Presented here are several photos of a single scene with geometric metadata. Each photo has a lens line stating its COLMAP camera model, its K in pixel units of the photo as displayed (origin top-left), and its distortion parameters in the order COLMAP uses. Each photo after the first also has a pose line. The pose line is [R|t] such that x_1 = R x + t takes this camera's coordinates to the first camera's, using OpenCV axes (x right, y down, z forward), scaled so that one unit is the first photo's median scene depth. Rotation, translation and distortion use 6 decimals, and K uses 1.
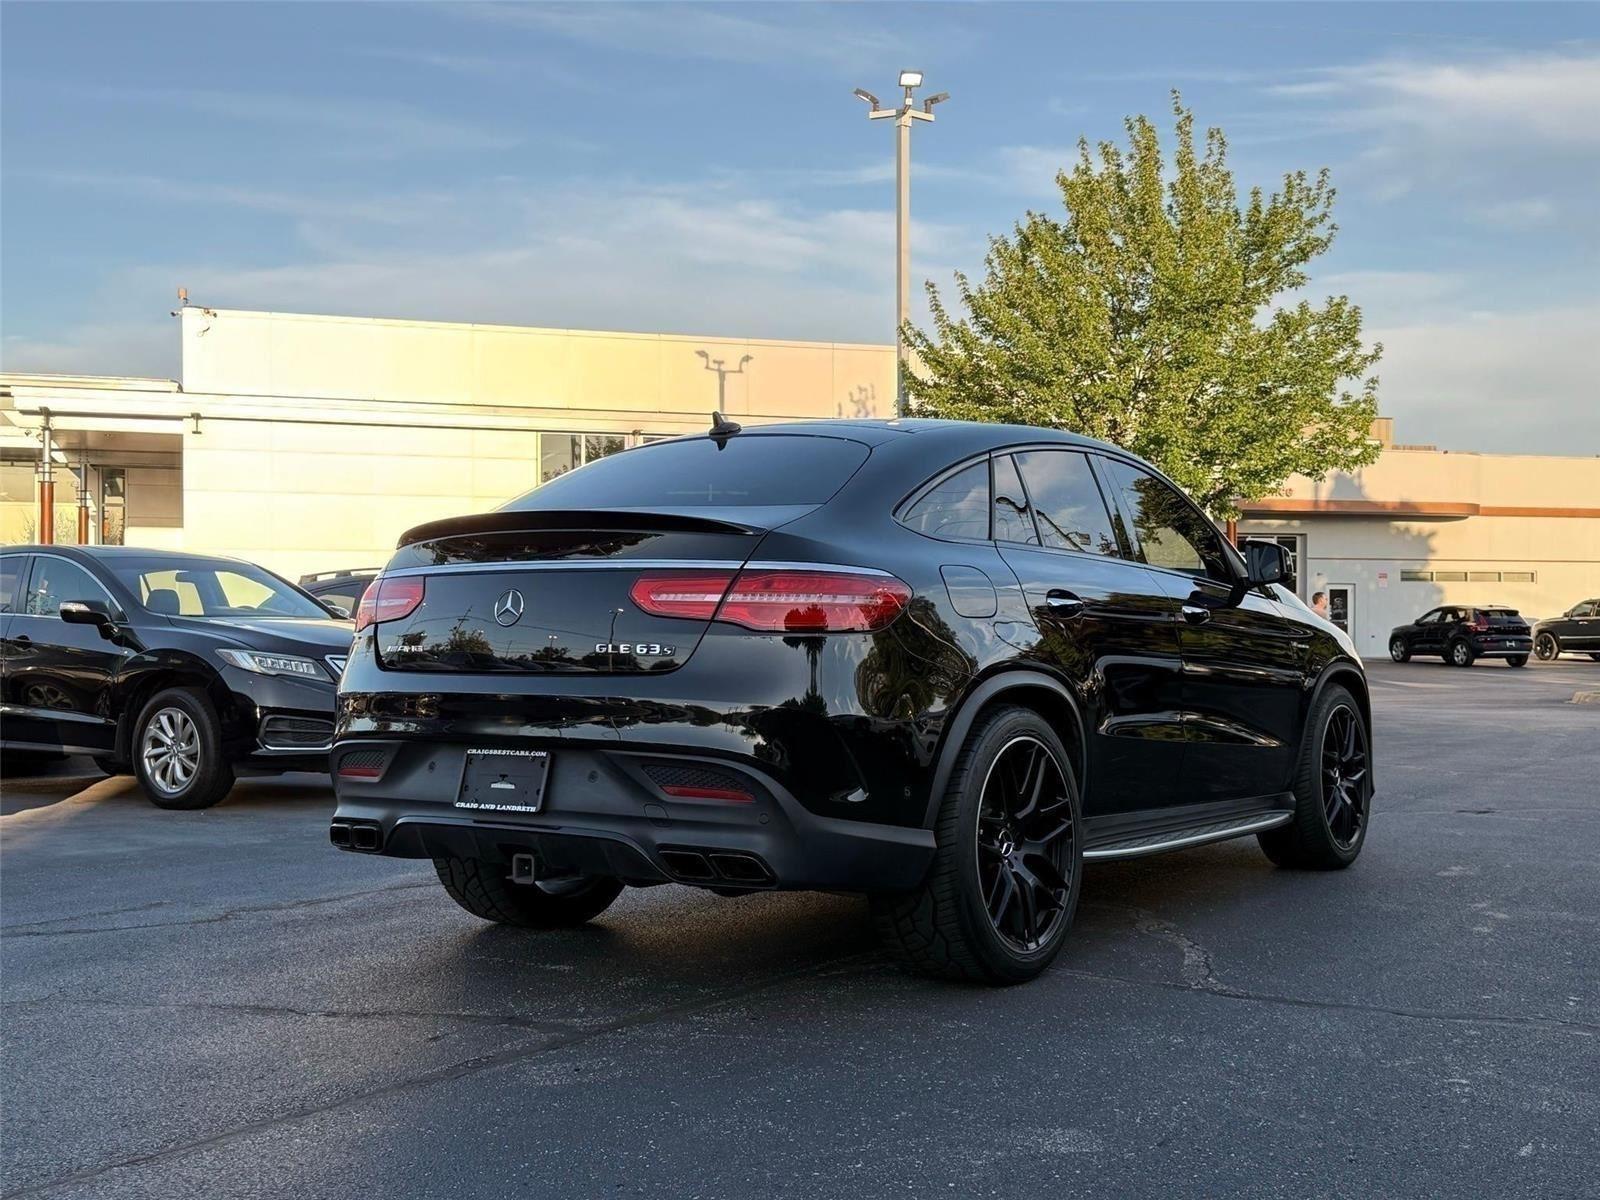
lens RADIAL K [[1765.1, 0, 800.0], [0, 1765.1, 600.0], [0, 0, 1]] dist [0.204469, -0.502553]
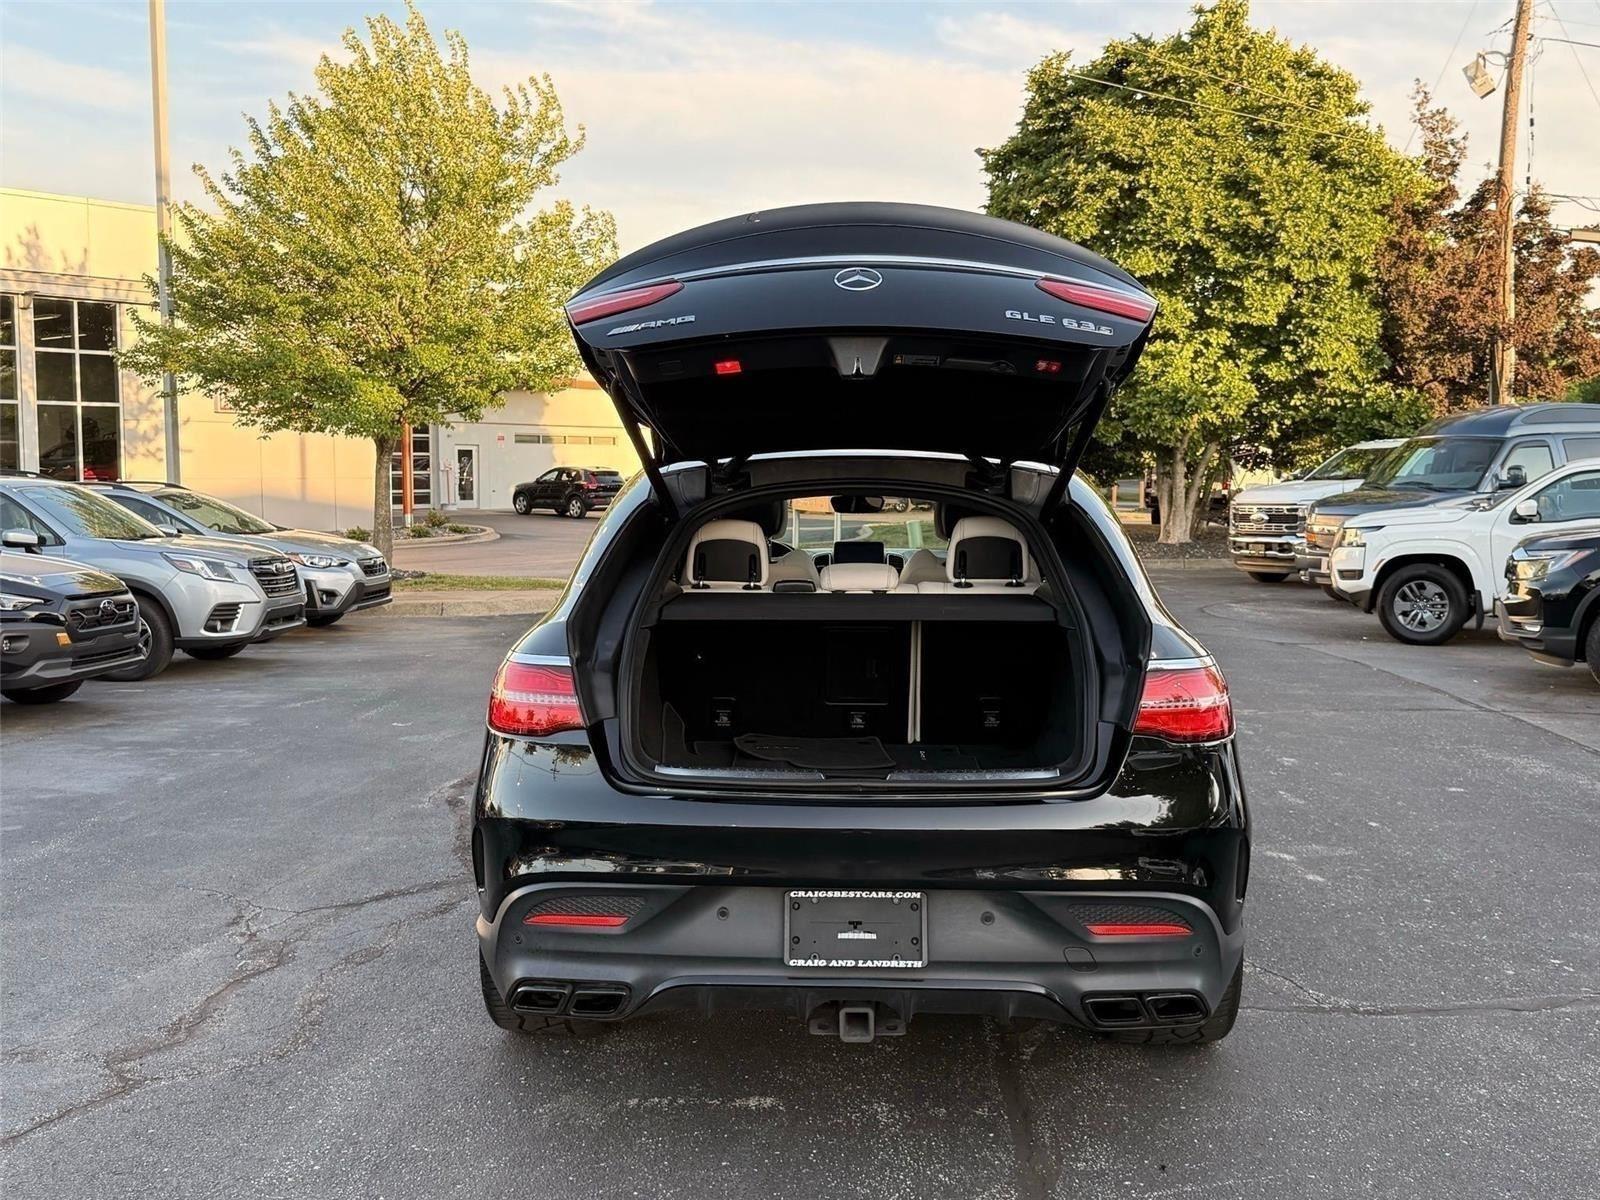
lens RADIAL K [[1556.7, 0, 799.0], [0, 1556.7, 591.9], [0, 0, 1]] dist [0.175437, -0.397404]
pose [[0.840766, -0.043639, 0.539637, -0.133077], [-0.009678, 0.995376, 0.095571, -0.028740], [-0.541312, -0.085576, 0.836456, 0.095891]]
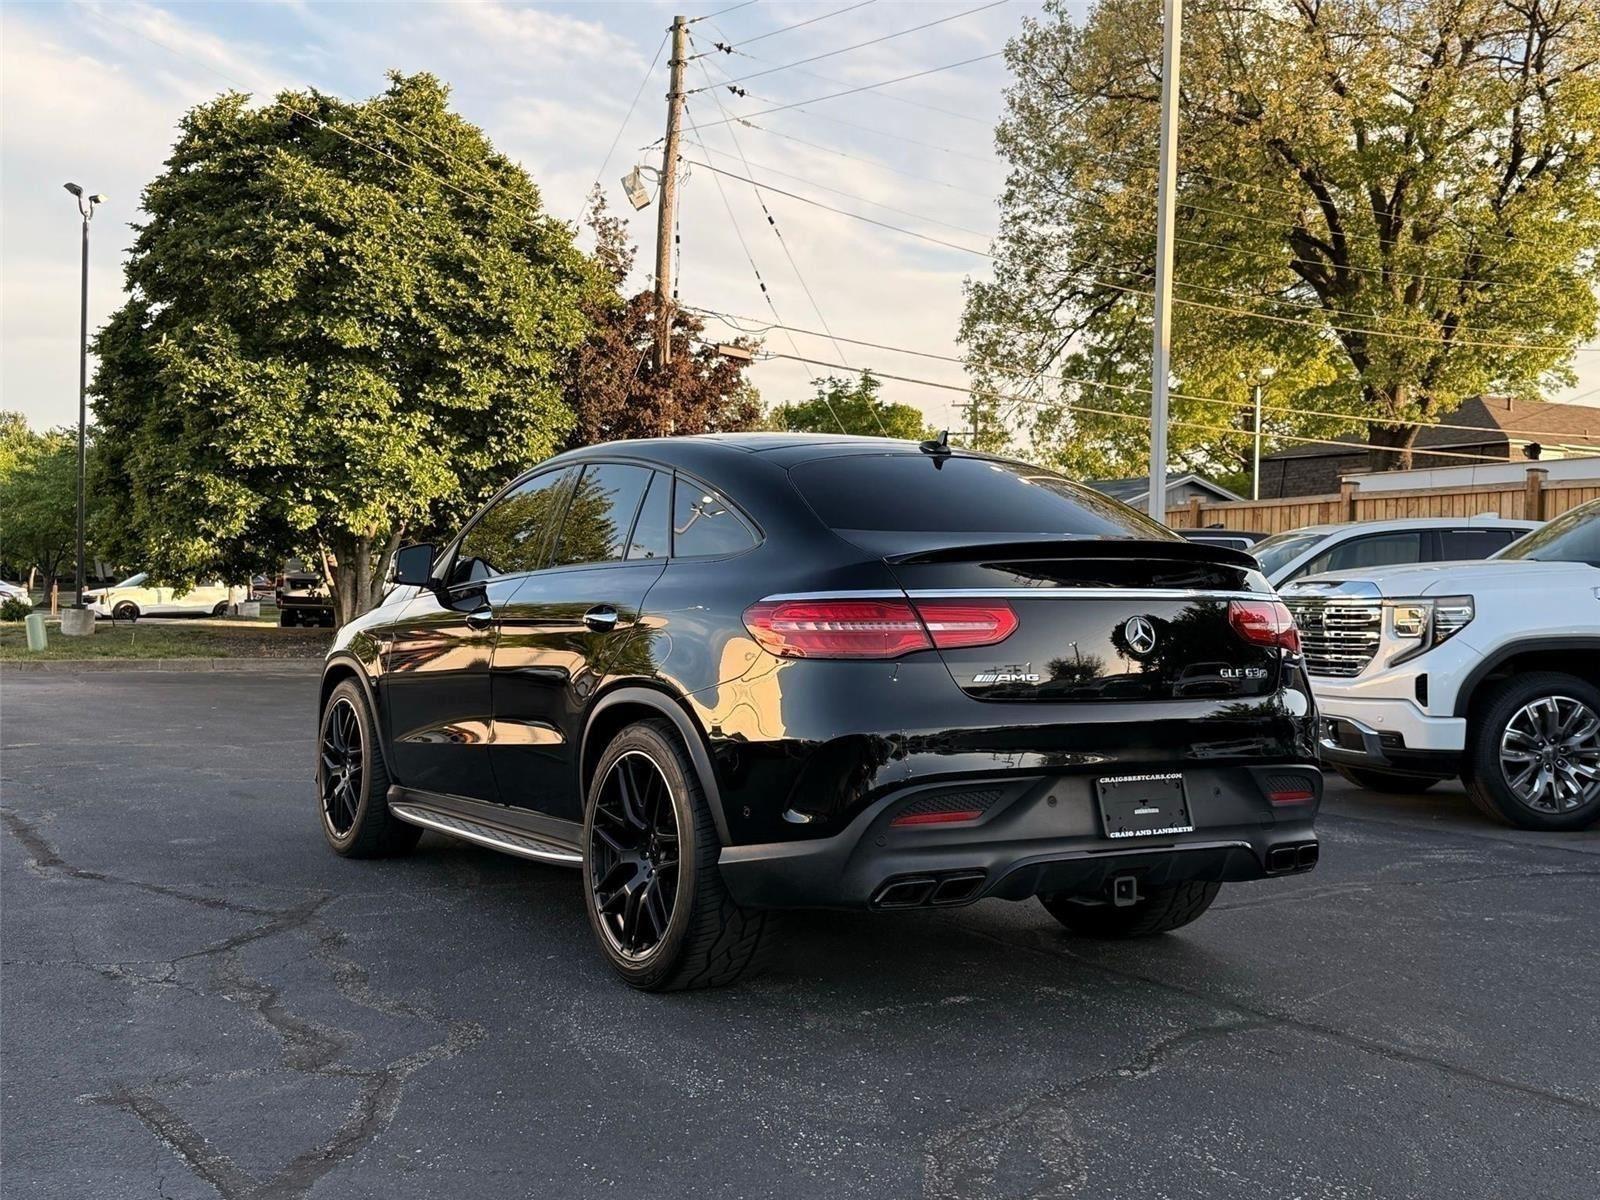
lens RADIAL K [[1765.1, 0, 800.0], [0, 1765.1, 600.0], [0, 0, 1]] dist [0.204469, -0.502553]
pose [[0.392595, 0.002011, 0.919709, -0.272380], [-0.030790, 0.999466, 0.010958, -0.004864], [-0.919196, -0.032620, 0.392447, 0.181098]]
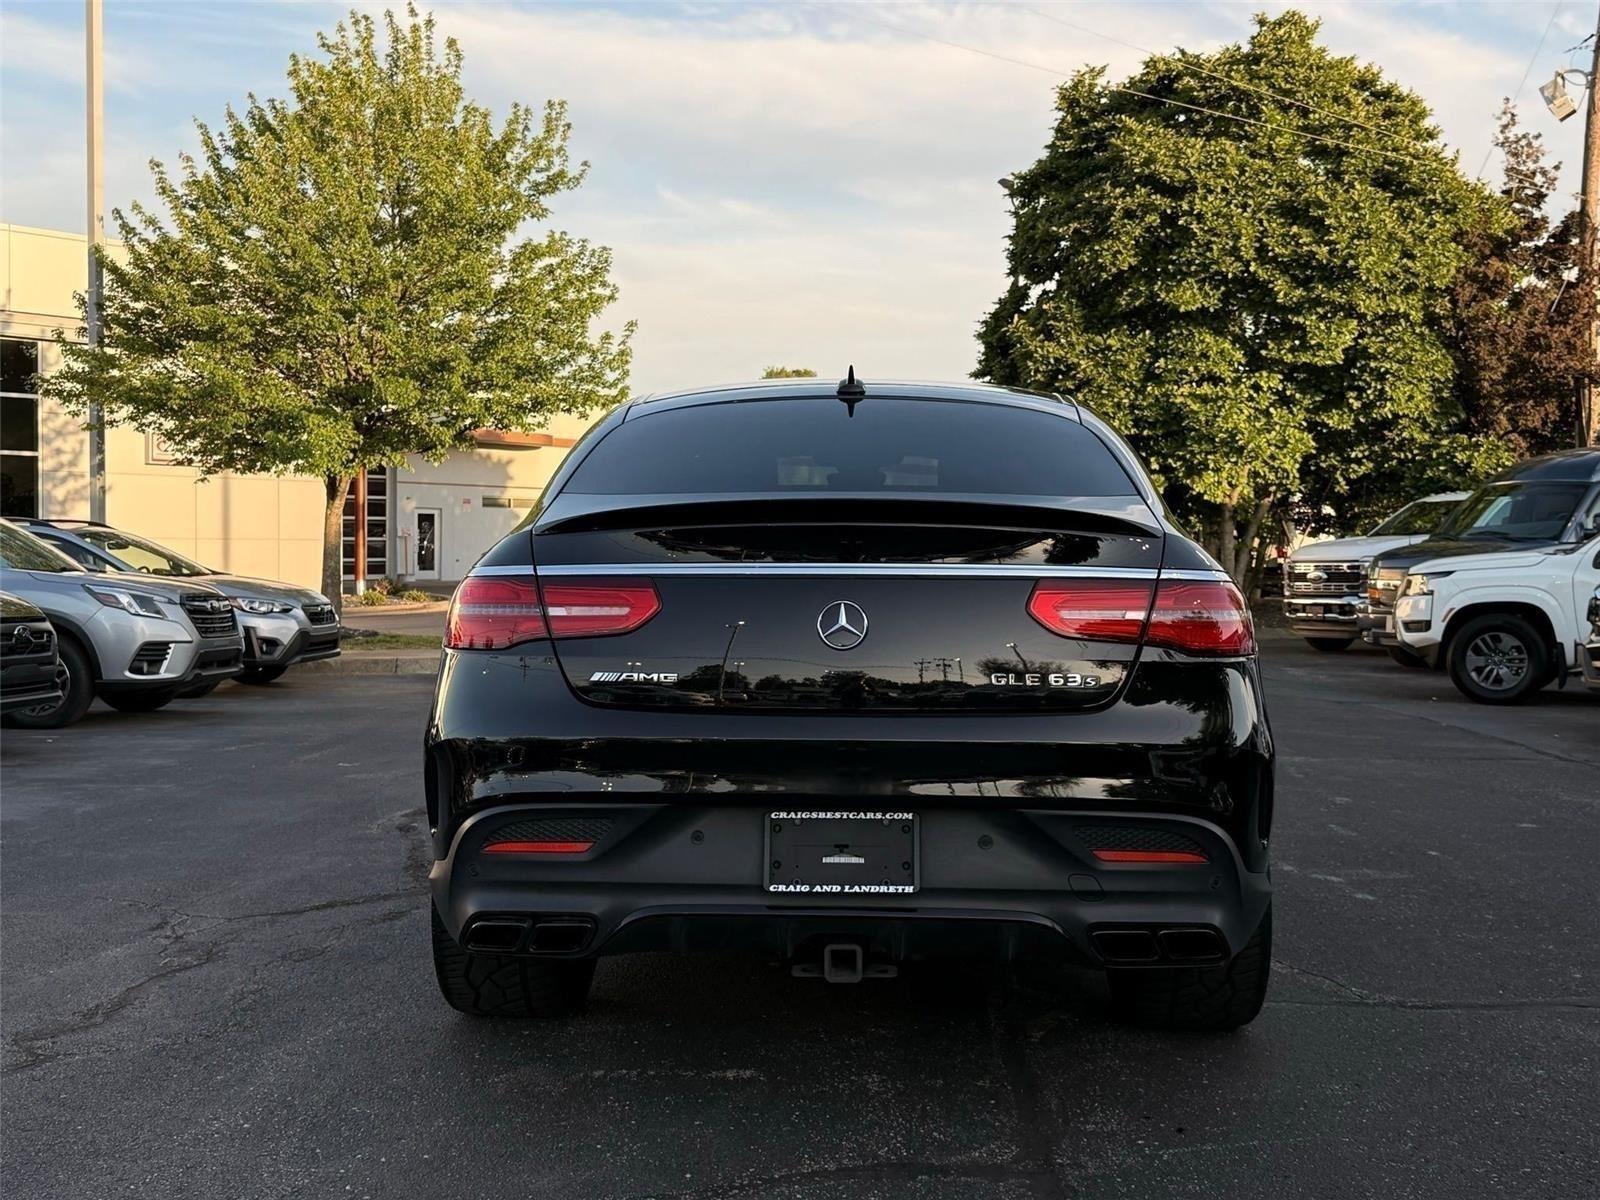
lens RADIAL K [[1765.1, 0, 800.0], [0, 1765.1, 600.0], [0, 0, 1]] dist [0.204469, -0.502553]
pose [[0.841786, -0.008791, 0.539739, -0.136319], [-0.017244, 0.998919, 0.043162, -0.008995], [-0.539536, -0.045640, 0.840725, 0.086774]]
